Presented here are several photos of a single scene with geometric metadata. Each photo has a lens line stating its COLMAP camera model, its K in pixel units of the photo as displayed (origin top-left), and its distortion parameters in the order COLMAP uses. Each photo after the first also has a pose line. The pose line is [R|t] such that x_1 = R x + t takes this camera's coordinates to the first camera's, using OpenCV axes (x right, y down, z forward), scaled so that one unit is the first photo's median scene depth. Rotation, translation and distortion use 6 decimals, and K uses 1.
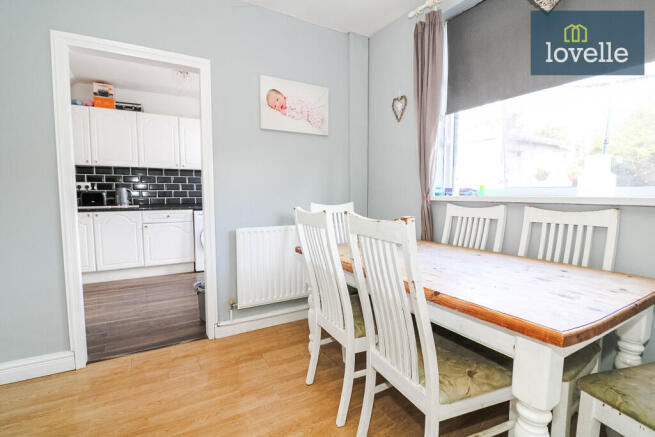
lens RADIAL K [[314.4, 0, 331.2], [0, 314.4, 218.4], [0, 0, 1]] dist [0.001206, -0.013813]
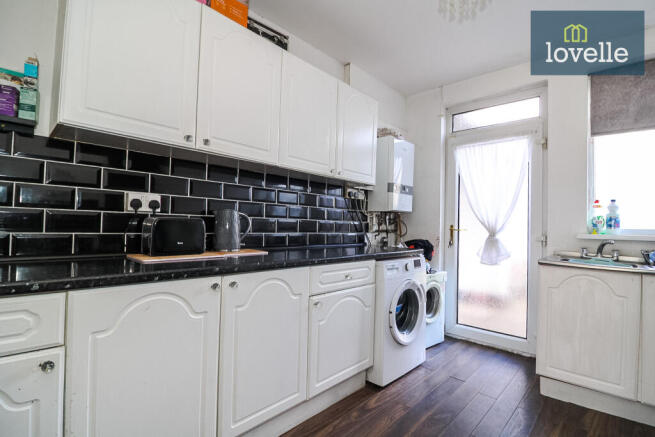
lens RADIAL K [[326.5, 0, 327.5], [0, 326.5, 218.5], [0, 0, 1]] dist [-0.002755, -0.000915]
pose [[0.954822, 0.030945, 0.295562, -0.689696], [-0.001426, 0.995029, -0.099571, -0.042689], [-0.297174, 0.094651, 0.950120, 0.545418]]
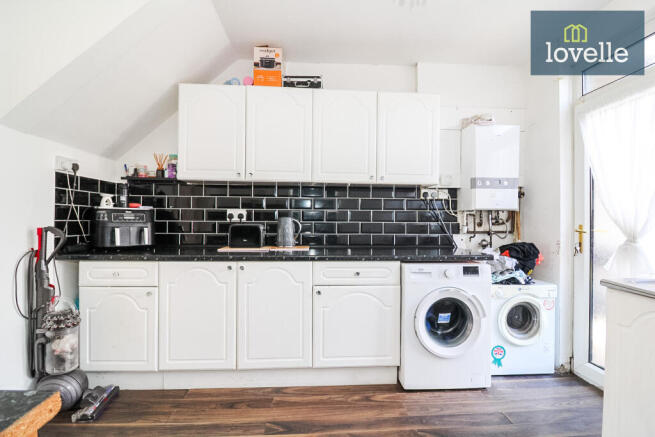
lens RADIAL K [[314.4, 0, 331.2], [0, 314.4, 218.4], [0, 0, 1]] dist [0.001206, -0.013813]
pose [[0.882216, 0.005114, -0.470817, -0.314363], [-0.044482, 0.996374, -0.072527, -0.057417], [0.468739, 0.084927, 0.879245, 0.520698]]
